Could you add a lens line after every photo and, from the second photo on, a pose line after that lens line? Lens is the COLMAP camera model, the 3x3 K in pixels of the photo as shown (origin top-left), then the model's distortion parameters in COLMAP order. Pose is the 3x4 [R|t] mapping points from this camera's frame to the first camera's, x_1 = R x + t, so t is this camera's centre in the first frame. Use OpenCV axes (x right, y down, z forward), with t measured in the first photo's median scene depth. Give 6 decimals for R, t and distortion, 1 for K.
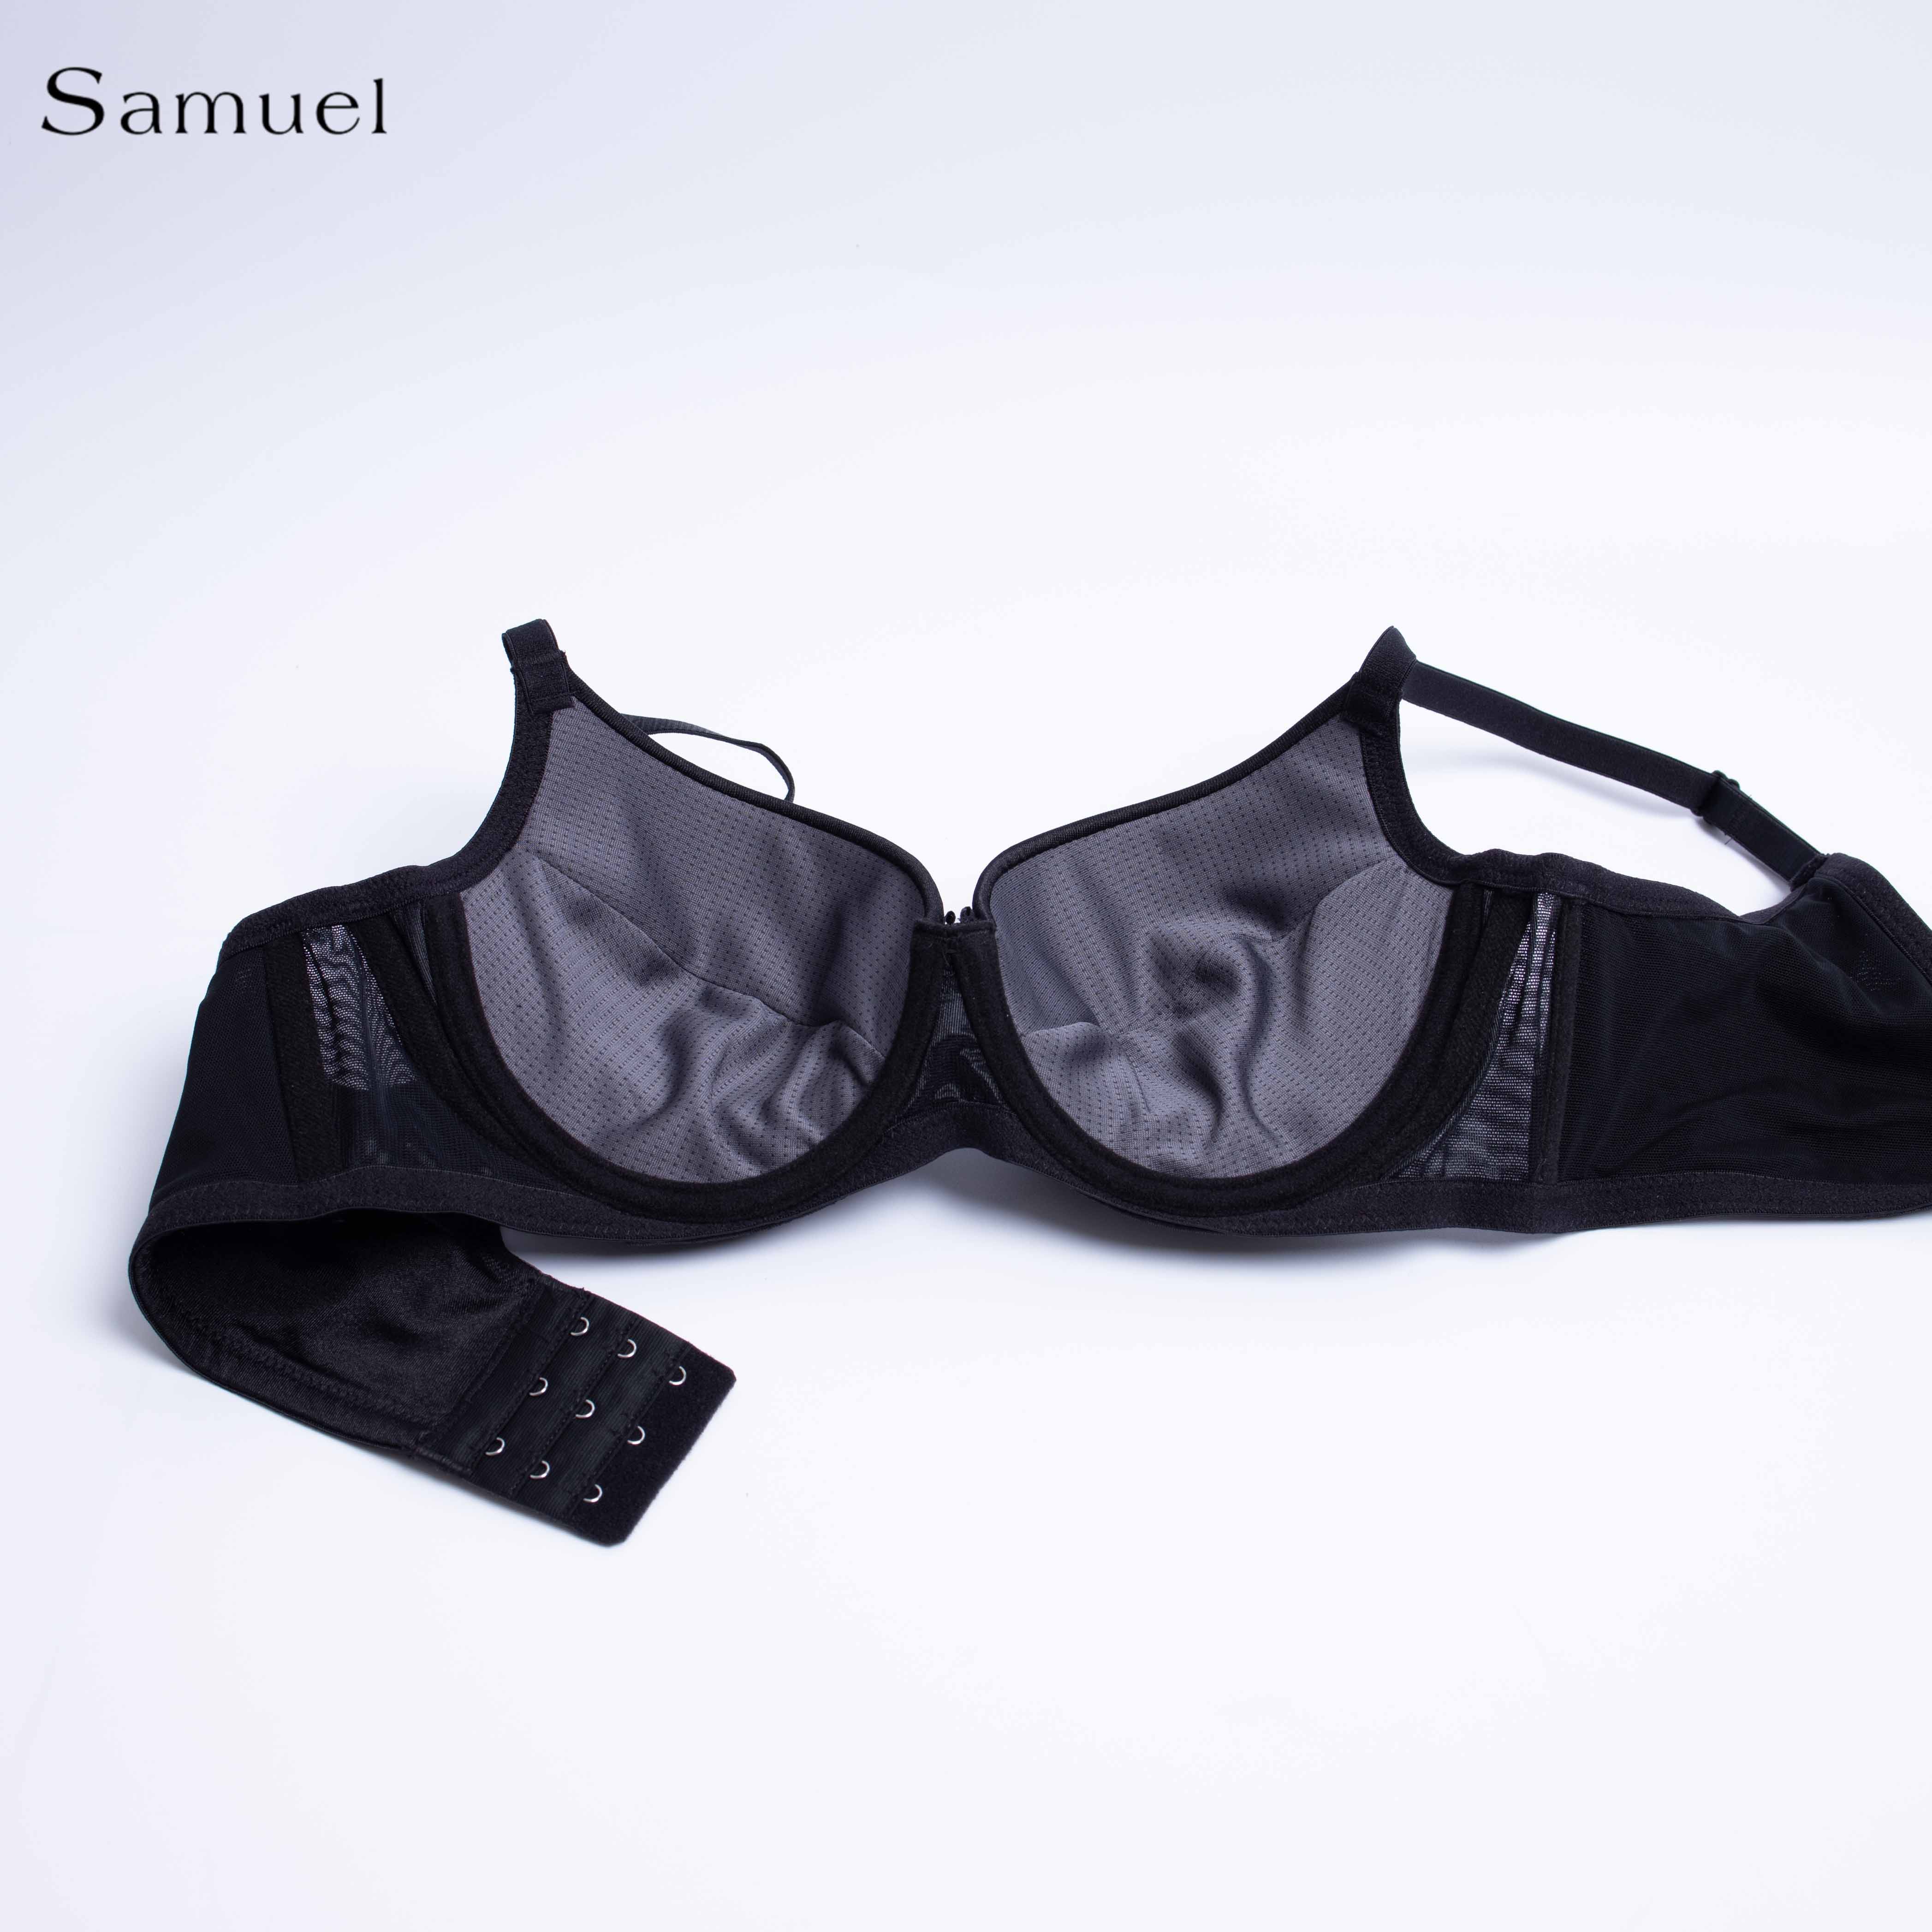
lens RADIAL K [[3068.5, 0, 966.0], [0, 3068.5, 966.0], [0, 0, 1]] dist [0.029625, -2.378462]
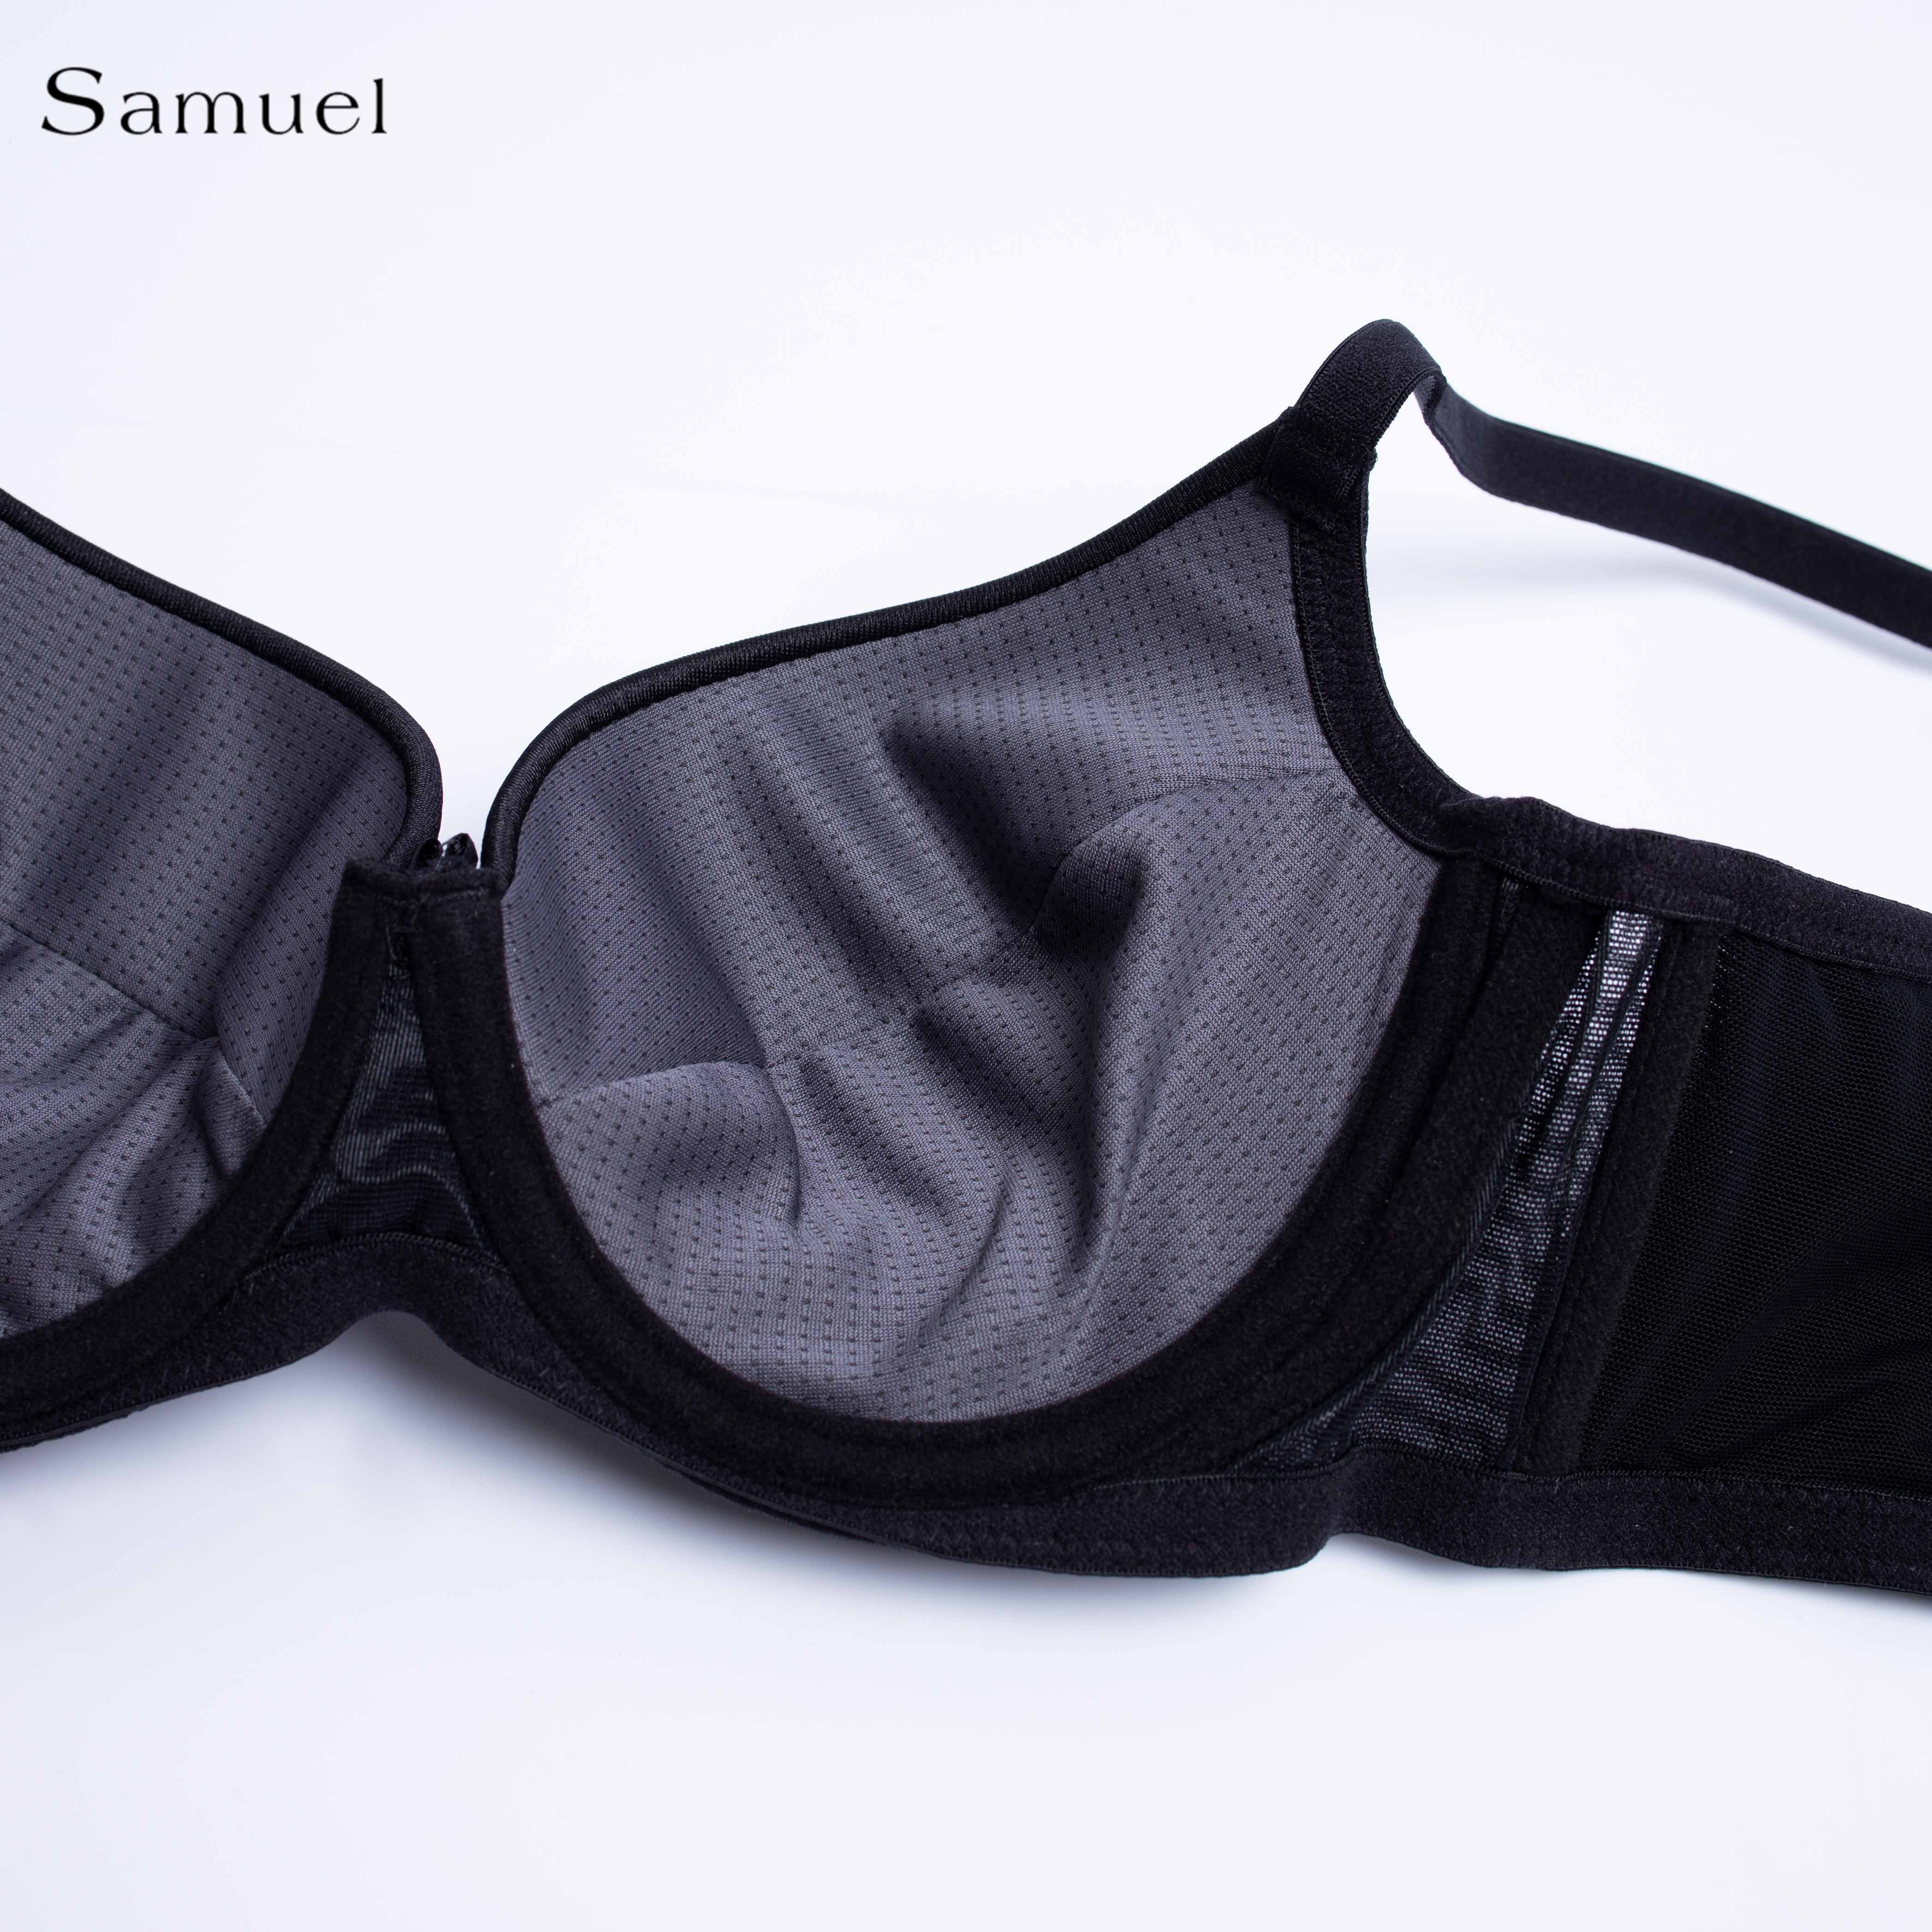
lens RADIAL K [[2825.0, 0, 887.2], [0, 2825.0, 799.3], [0, 0, 1]] dist [-0.699859, 6.322812]
pose [[0.996432, 0.078371, -0.031328, 0.082463], [-0.074785, 0.991896, 0.102710, -0.075383], [0.039123, -0.100001, 0.994218, 0.548844]]
